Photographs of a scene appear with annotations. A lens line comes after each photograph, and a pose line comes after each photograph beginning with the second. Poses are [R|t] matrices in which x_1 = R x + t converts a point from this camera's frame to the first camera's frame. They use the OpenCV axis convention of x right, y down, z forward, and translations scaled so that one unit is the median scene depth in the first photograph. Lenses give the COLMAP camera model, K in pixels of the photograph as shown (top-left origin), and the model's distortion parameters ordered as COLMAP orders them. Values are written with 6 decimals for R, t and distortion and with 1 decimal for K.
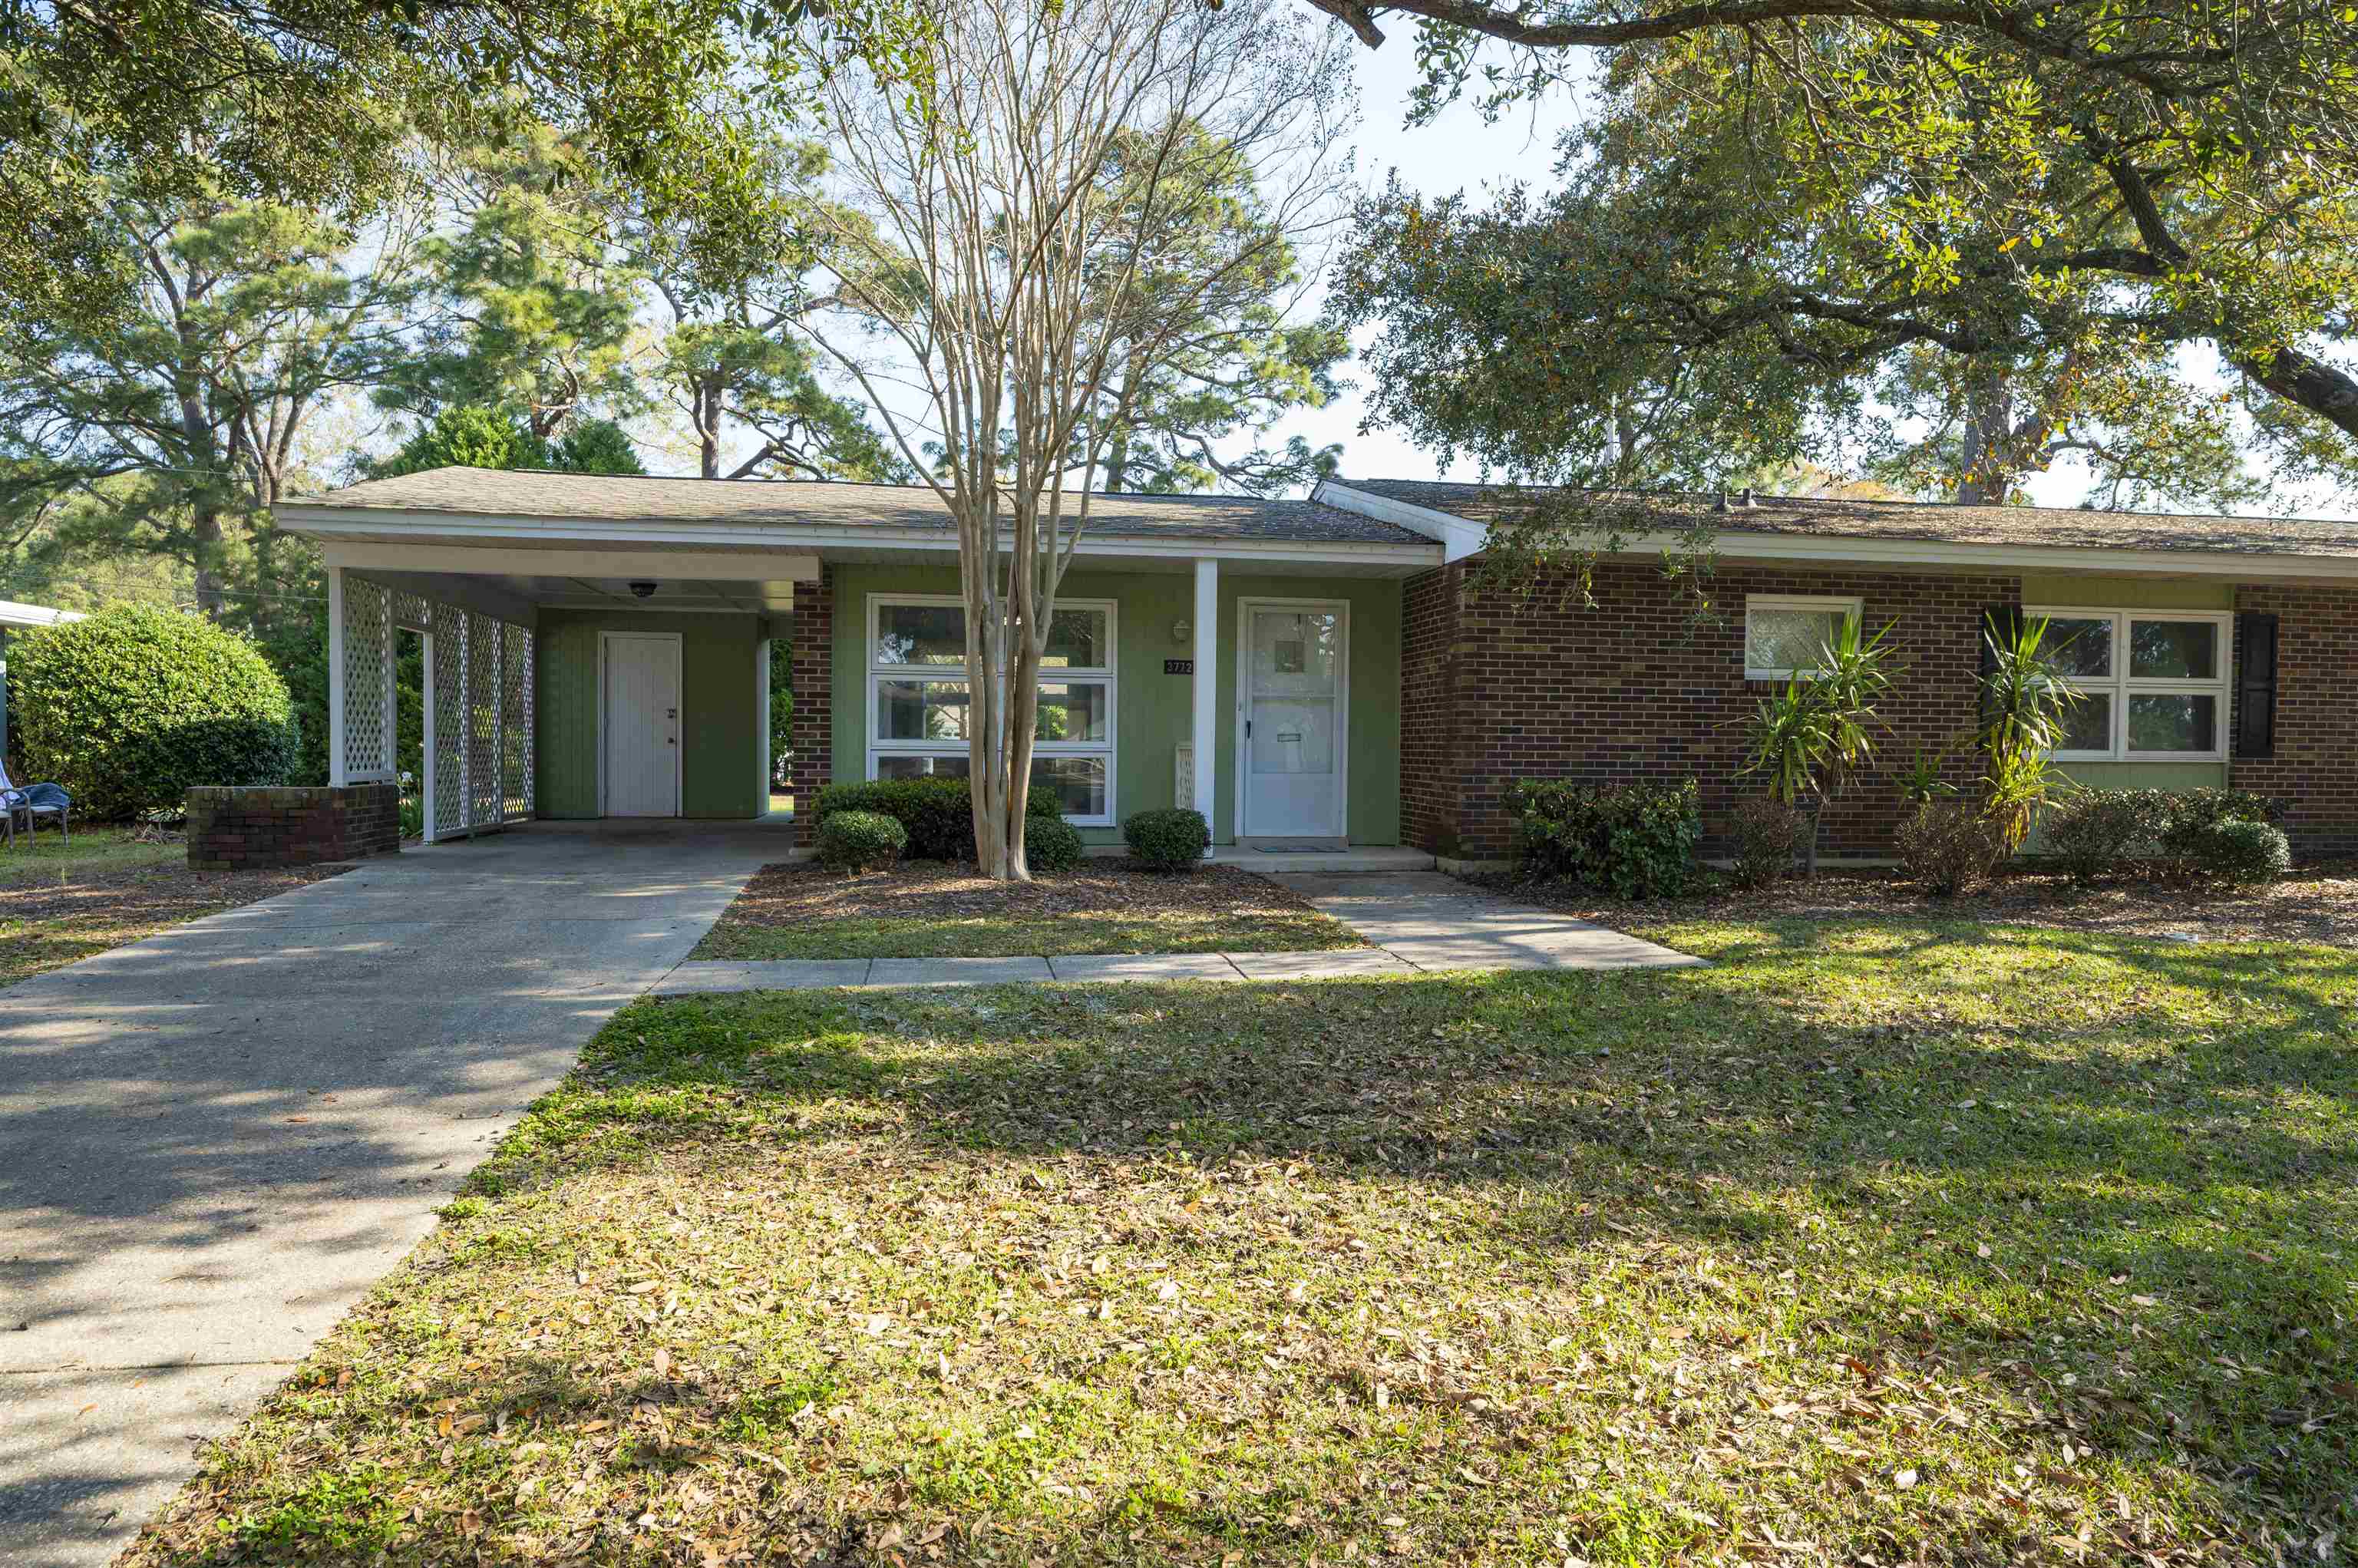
lens RADIAL K [[1449.0, 0, 1176.9], [0, 1449.0, 791.6], [0, 0, 1]] dist [-0.000958, -0.001411]
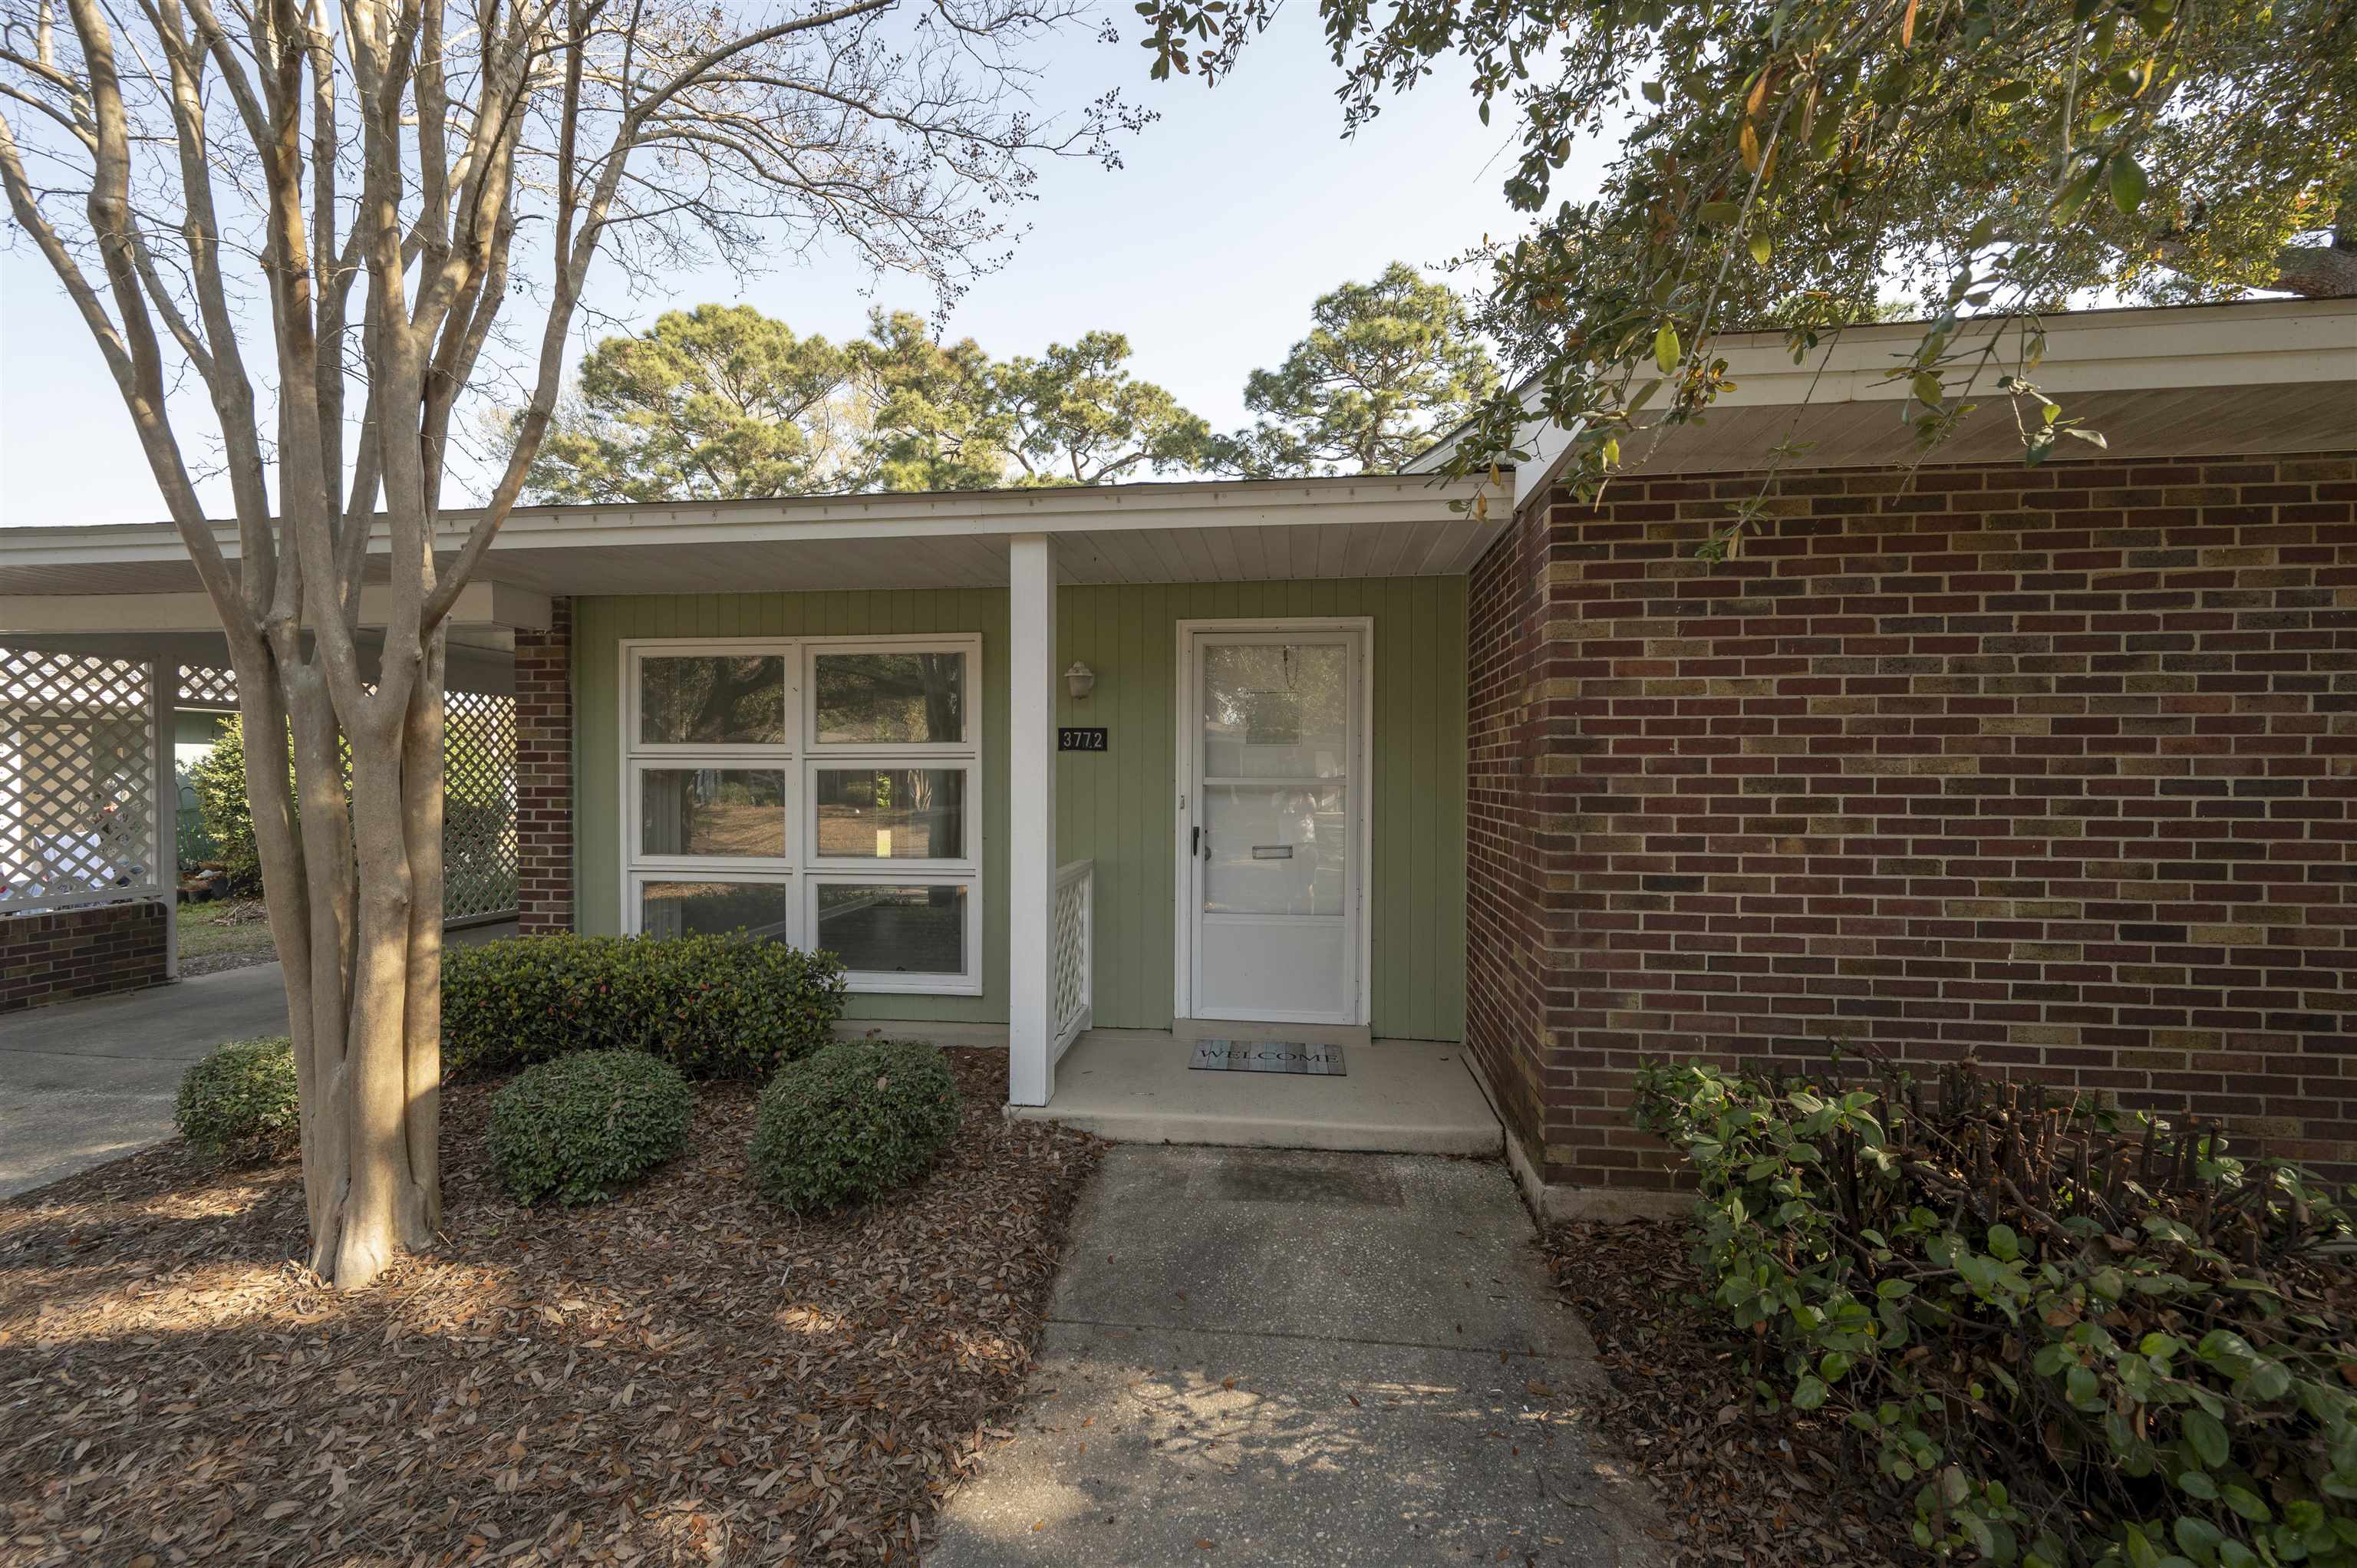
lens RADIAL K [[939.7, 0, 1183.7], [0, 939.7, 789.3], [0, 0, 1]] dist [0.002002, -0.000145]
pose [[0.959903, -0.002946, -0.280318, 0.154760], [-0.001365, 0.999884, -0.015184, -0.059035], [0.280330, 0.014958, 0.959787, 0.632558]]
